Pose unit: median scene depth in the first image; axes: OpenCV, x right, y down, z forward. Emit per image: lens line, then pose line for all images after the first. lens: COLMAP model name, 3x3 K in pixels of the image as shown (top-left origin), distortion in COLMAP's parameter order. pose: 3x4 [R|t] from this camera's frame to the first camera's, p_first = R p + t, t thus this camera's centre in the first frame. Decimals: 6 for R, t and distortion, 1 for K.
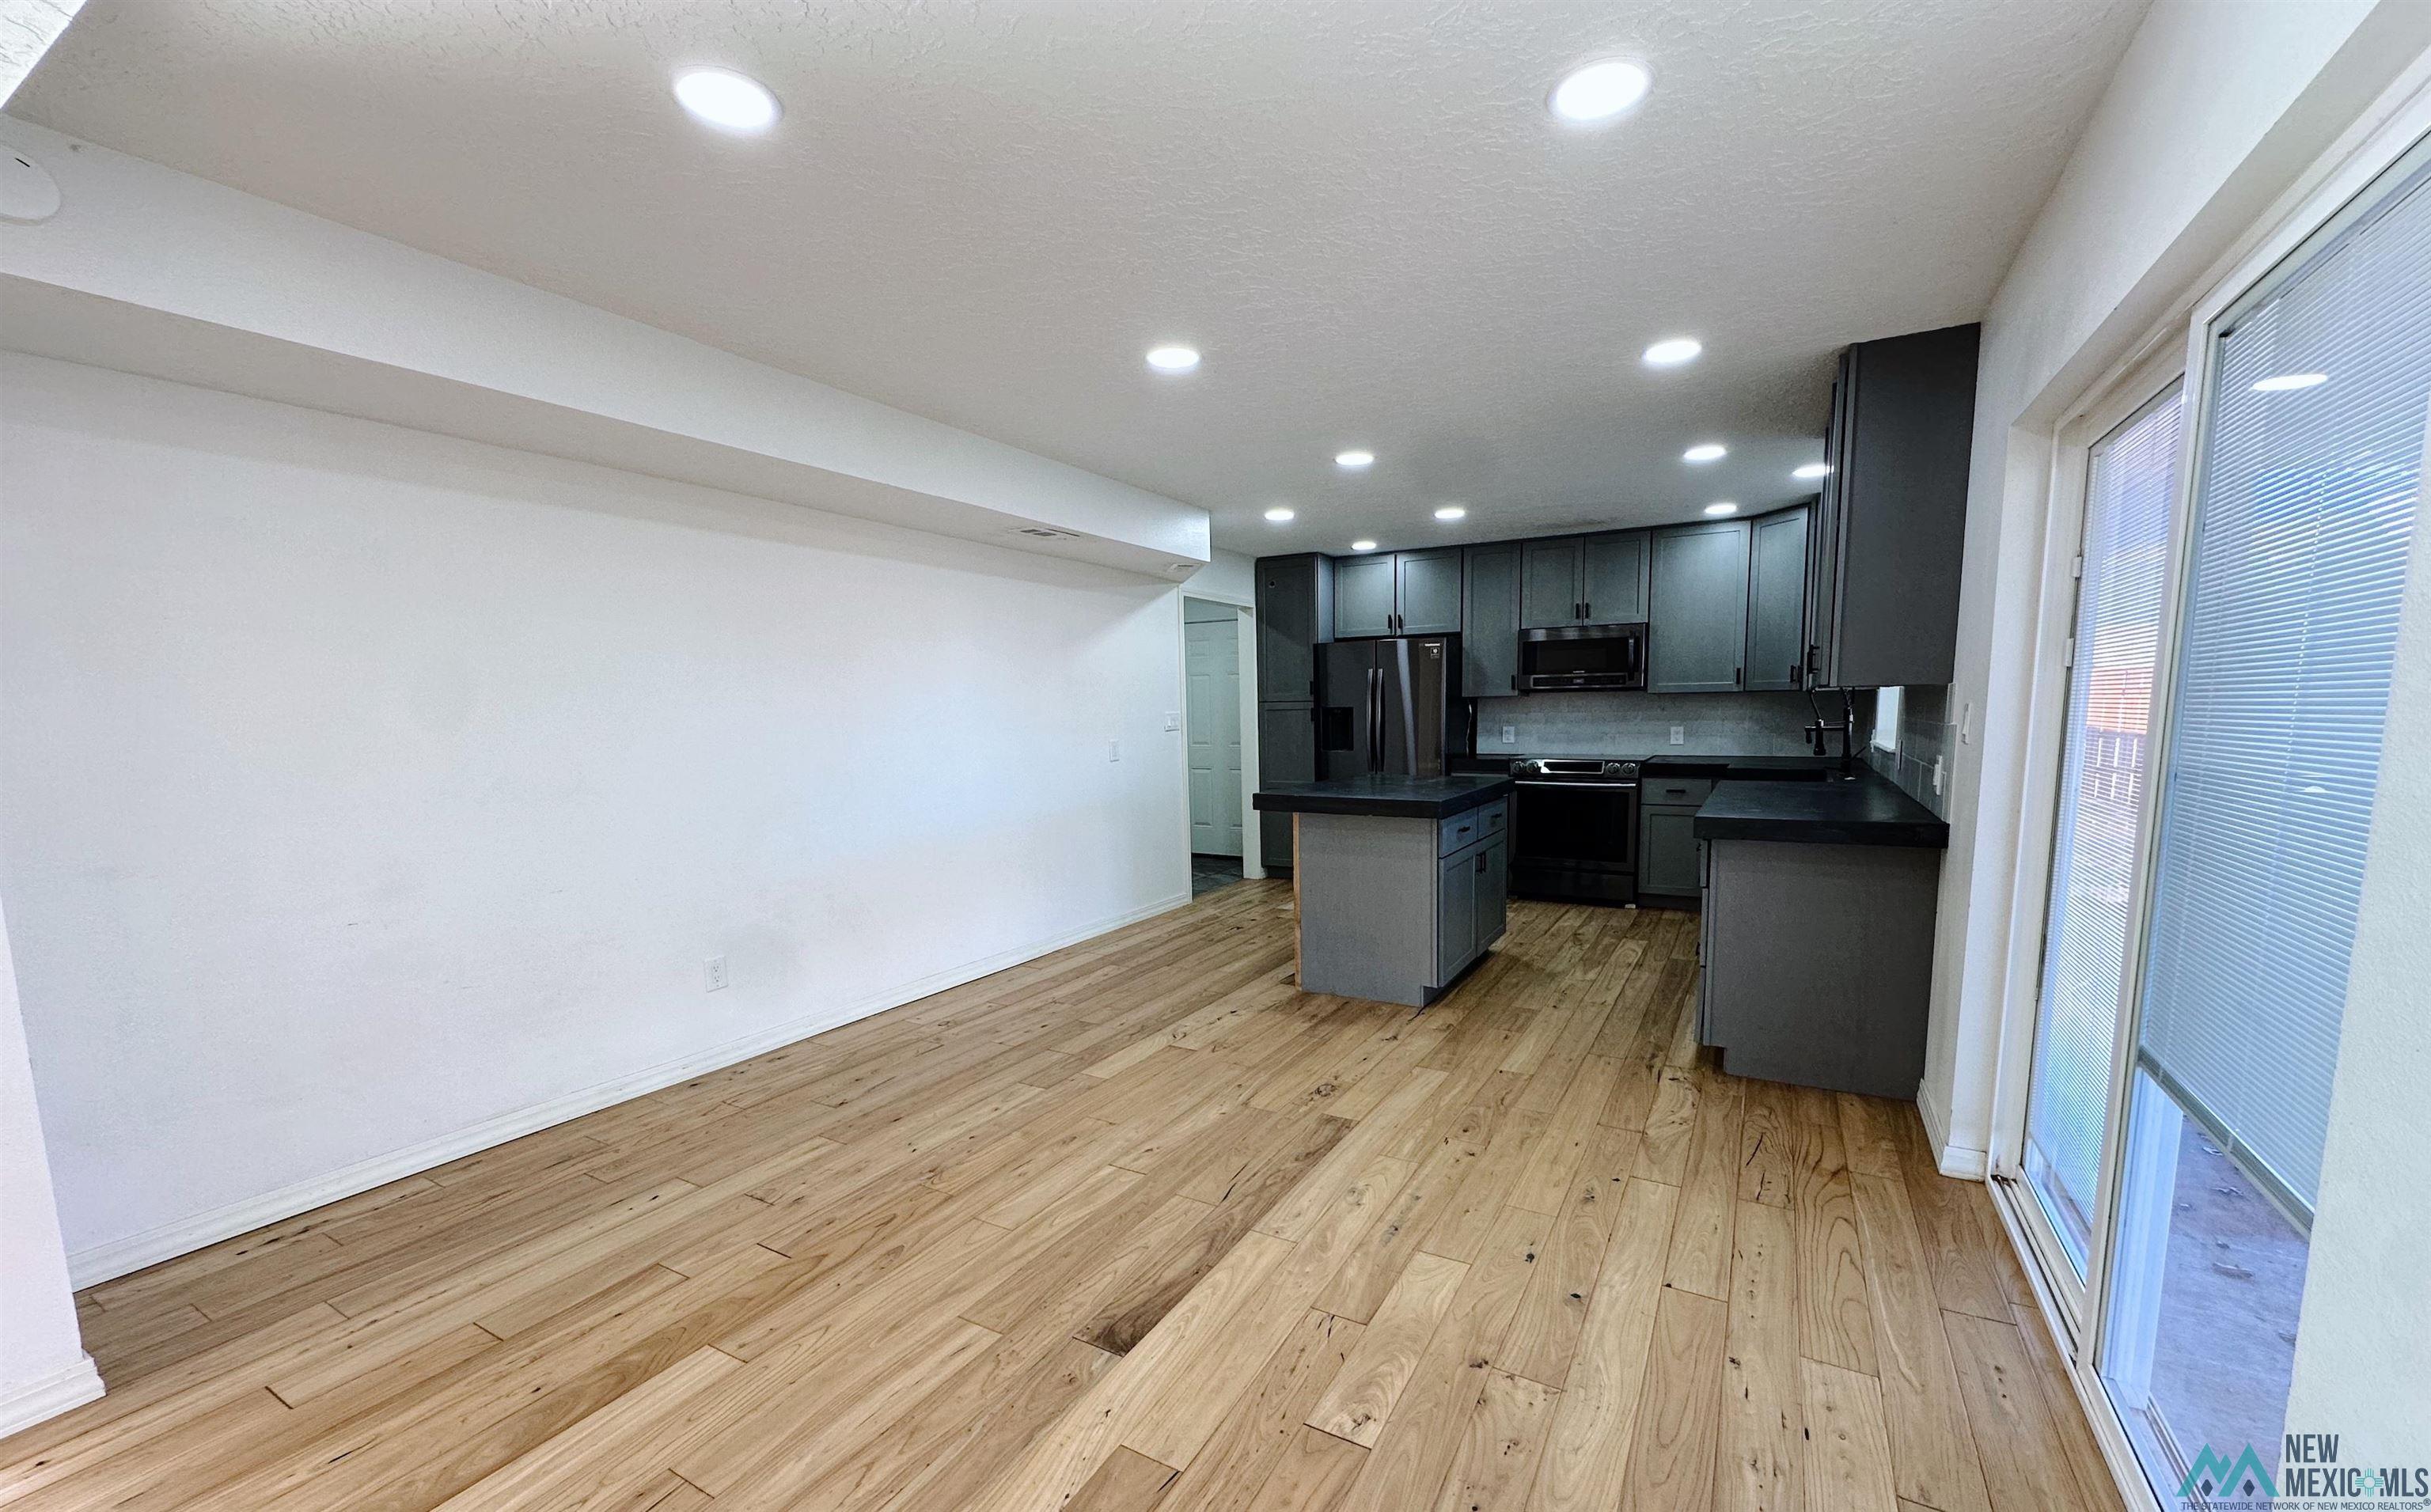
lens RADIAL K [[971.8, 0, 1216.7], [0, 971.8, 795.2], [0, 0, 1]] dist [-0.001989, -0.000119]
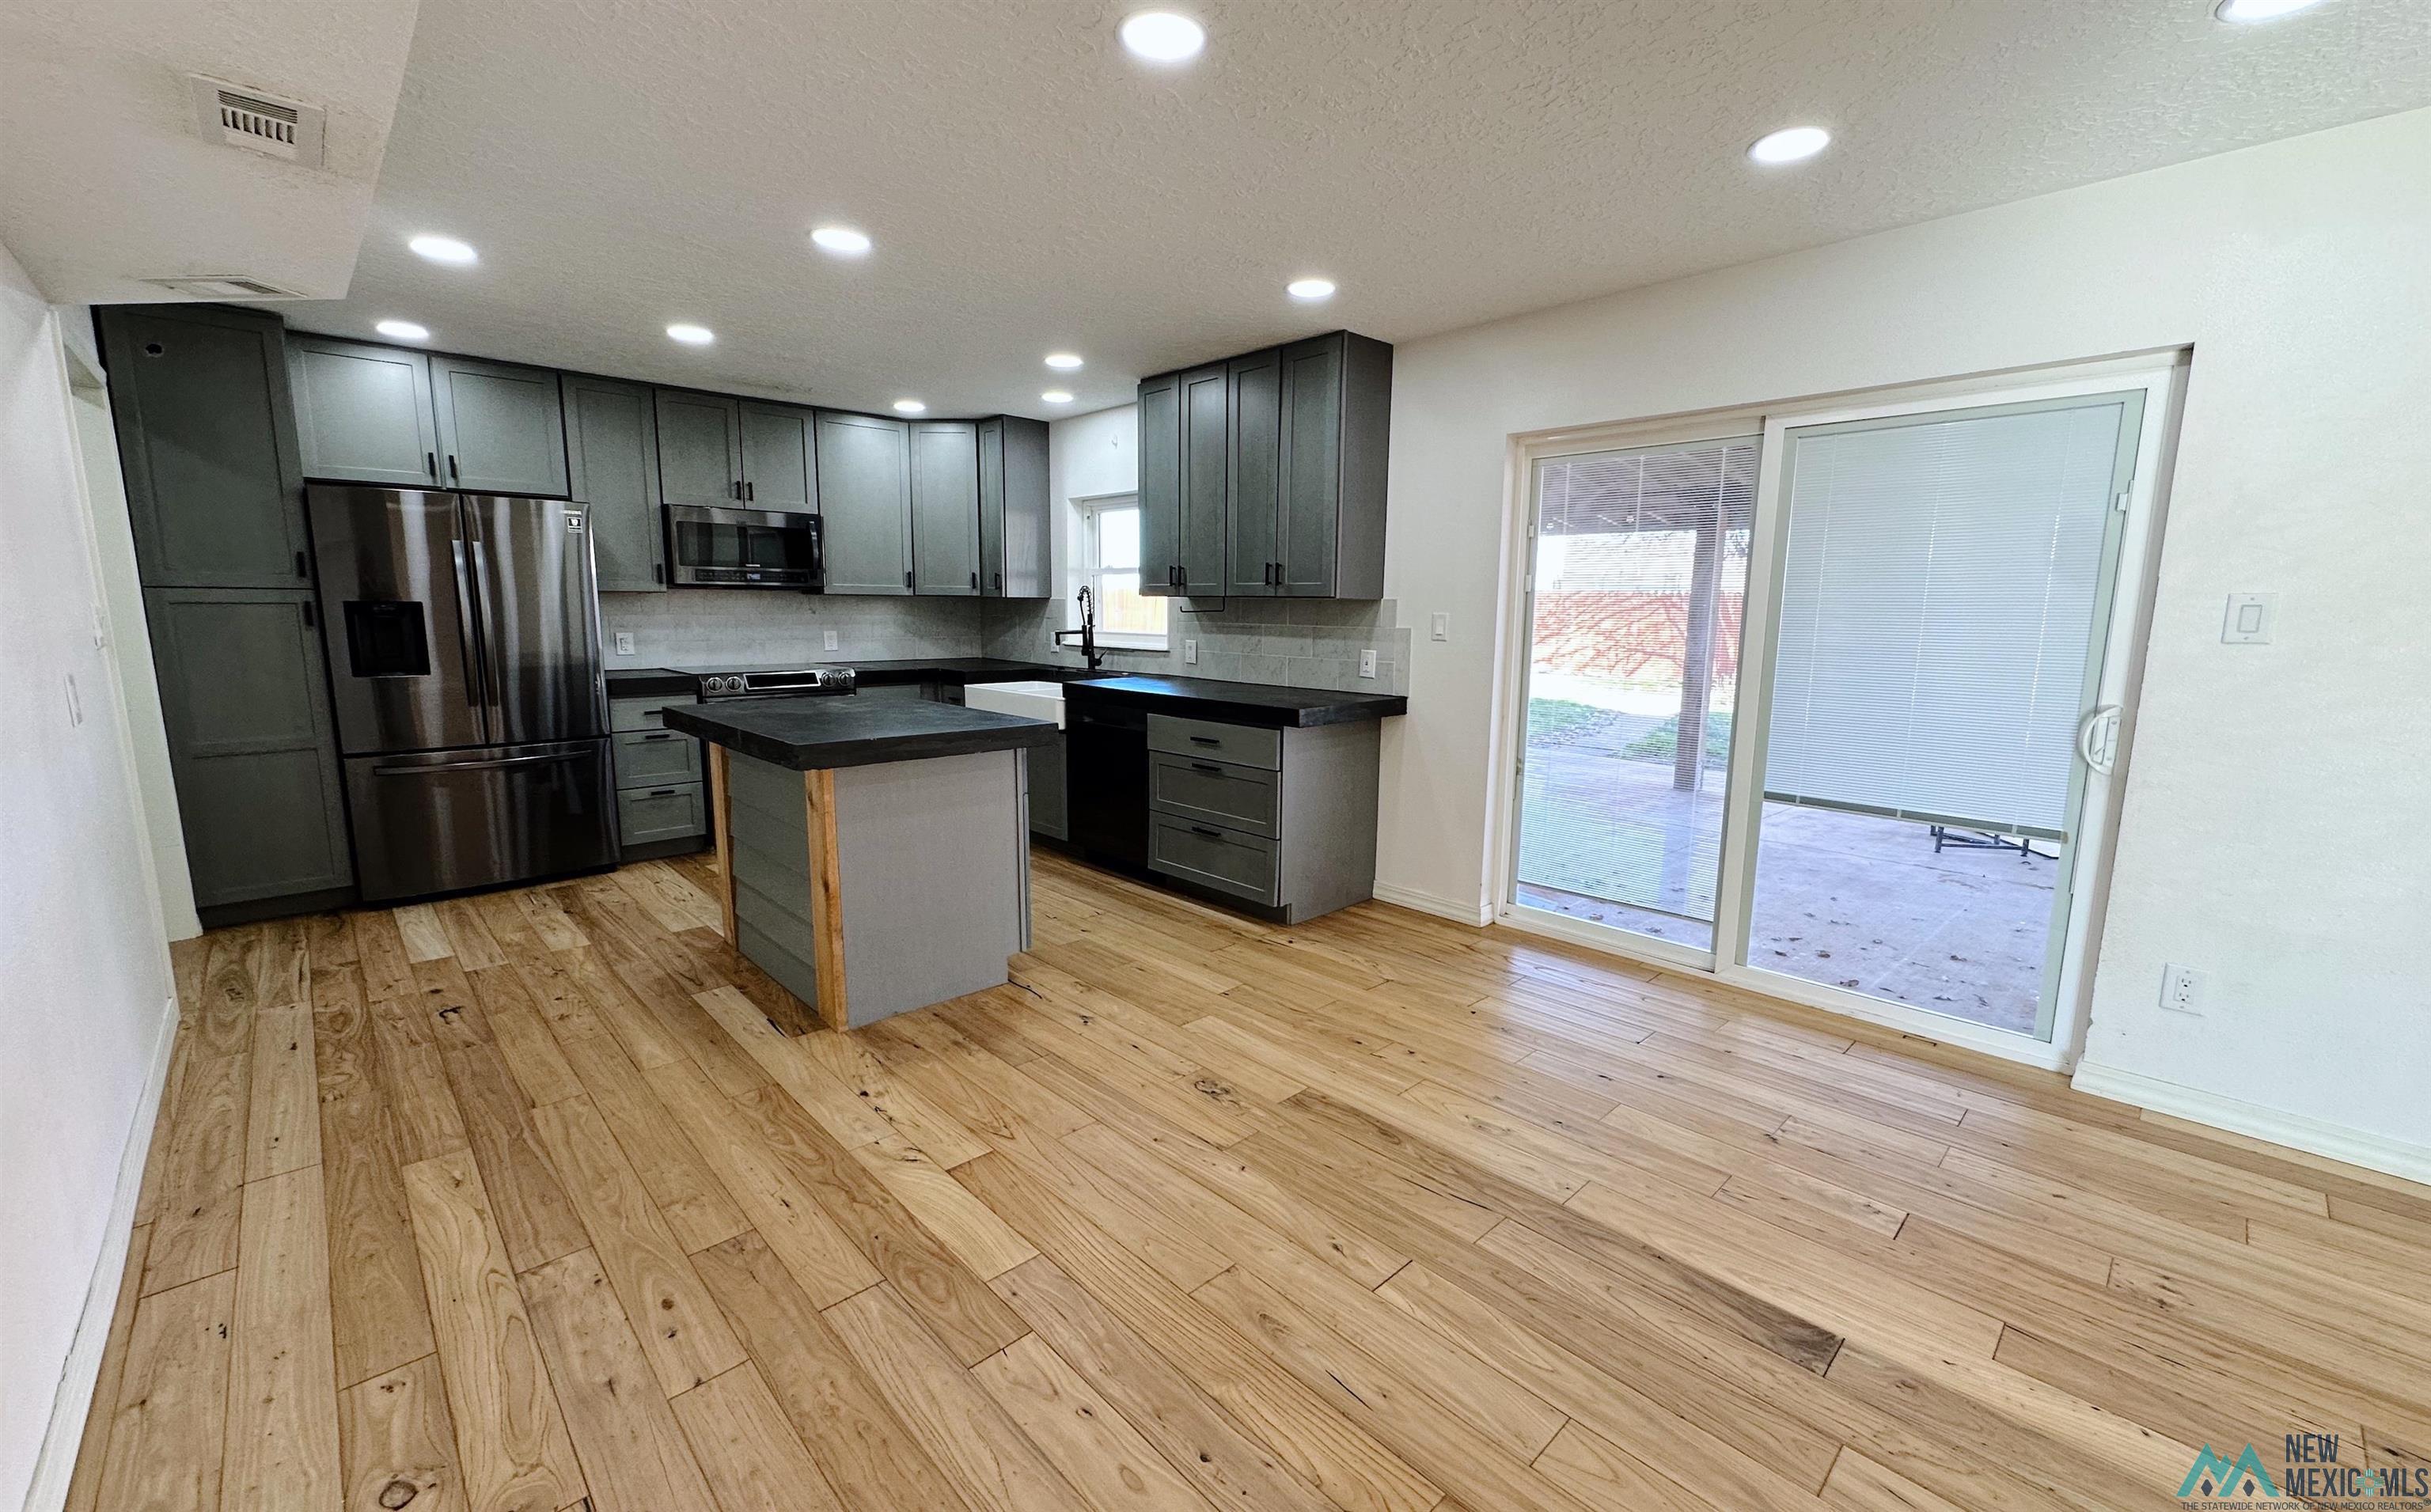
lens RADIAL K [[965.8, 0, 1215.5], [0, 965.8, 756.0], [0, 0, 1]] dist [-0.002125, -0.000211]
pose [[0.282812, -0.129555, 0.950386, -0.414100], [0.071554, 0.990925, 0.113788, -0.041081], [-0.956503, 0.035823, 0.289516, 0.509130]]
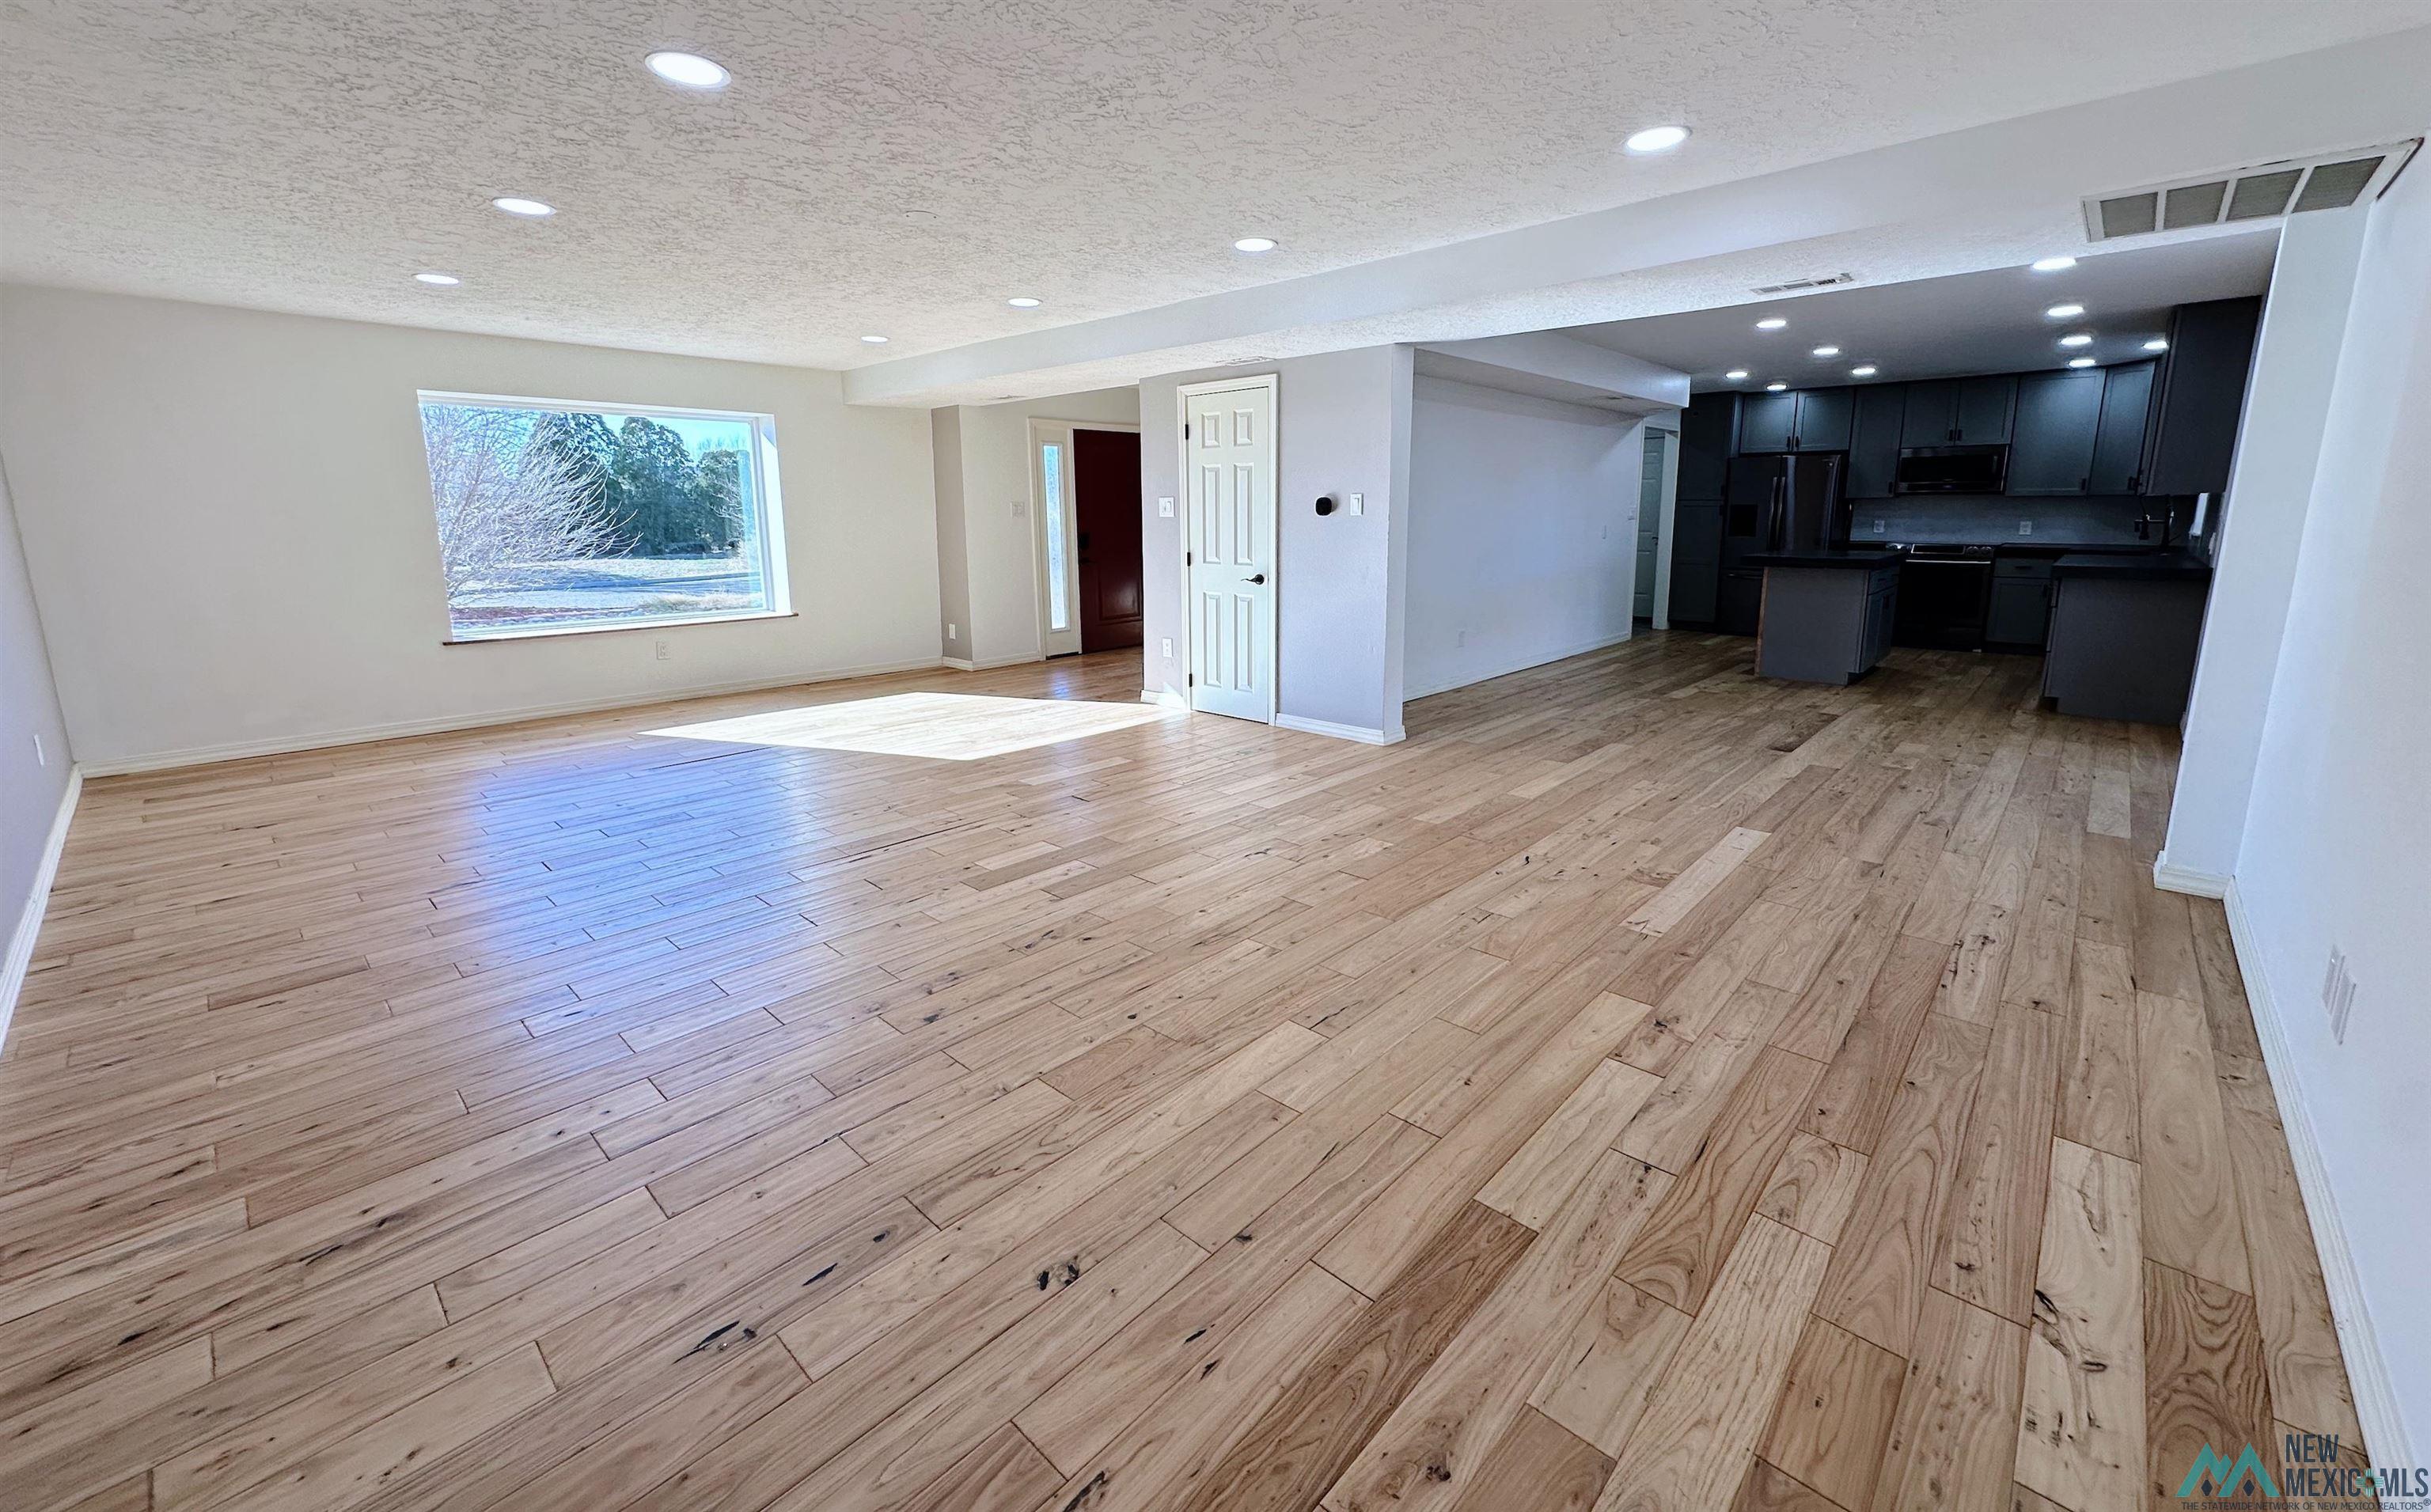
lens RADIAL K [[958.3, 0, 1234.6], [0, 958.3, 662.3], [0, 0, 1]] dist [0.000364, 0.000389]
pose [[0.976253, 0.044166, -0.212085, -0.401407], [-0.029338, 0.996932, 0.072561, 0.077962], [0.214639, -0.064616, 0.974554, -0.710096]]
